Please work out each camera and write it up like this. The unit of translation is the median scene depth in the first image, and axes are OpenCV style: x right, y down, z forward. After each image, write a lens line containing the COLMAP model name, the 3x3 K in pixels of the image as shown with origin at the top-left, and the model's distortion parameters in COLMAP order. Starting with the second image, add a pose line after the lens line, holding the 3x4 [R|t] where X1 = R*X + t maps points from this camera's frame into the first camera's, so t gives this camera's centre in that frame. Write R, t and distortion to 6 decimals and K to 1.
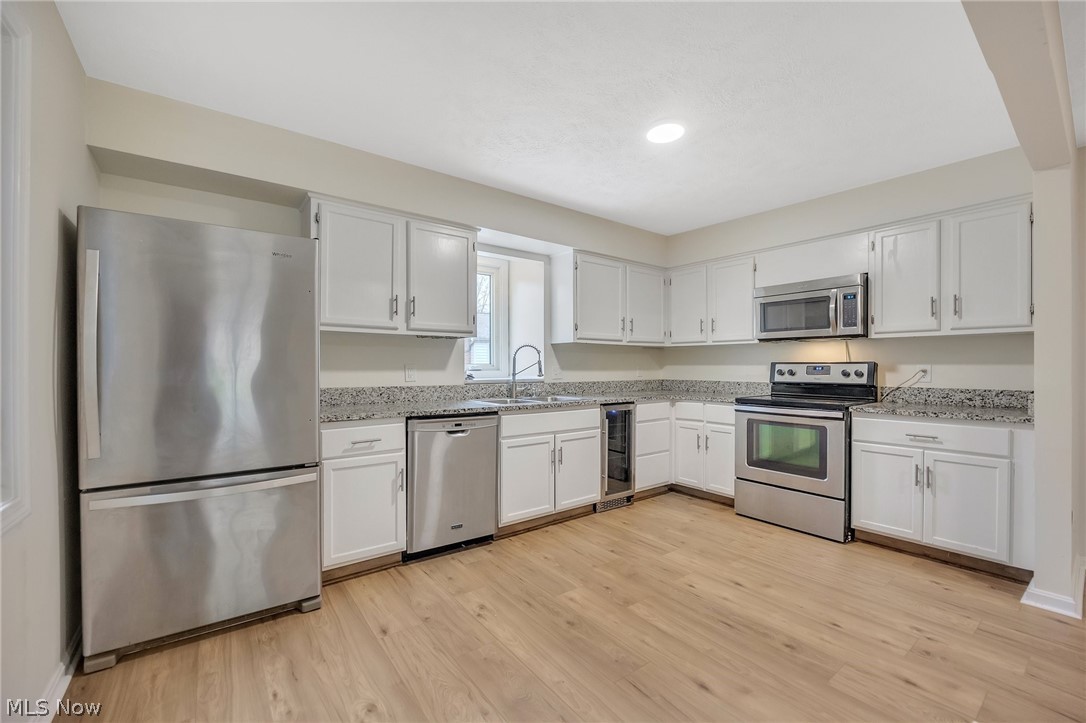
lens RADIAL K [[450.4, 0, 545.8], [0, 450.4, 368.4], [0, 0, 1]] dist [-0.019245, -0.000457]
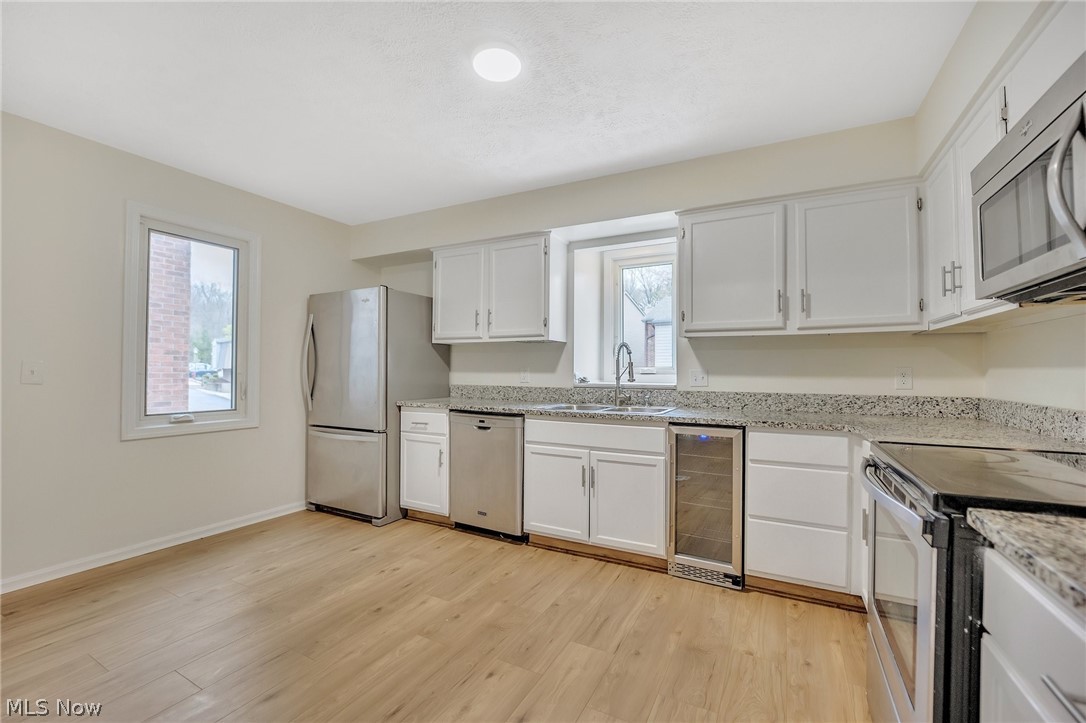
lens RADIAL K [[450.4, 0, 545.8], [0, 450.4, 368.4], [0, 0, 1]] dist [-0.019245, -0.000457]
pose [[0.425818, -0.001348, -0.904808, 0.762955], [-0.008972, 0.999943, -0.005712, -0.000272], [0.904764, 0.010551, 0.425782, 0.582358]]
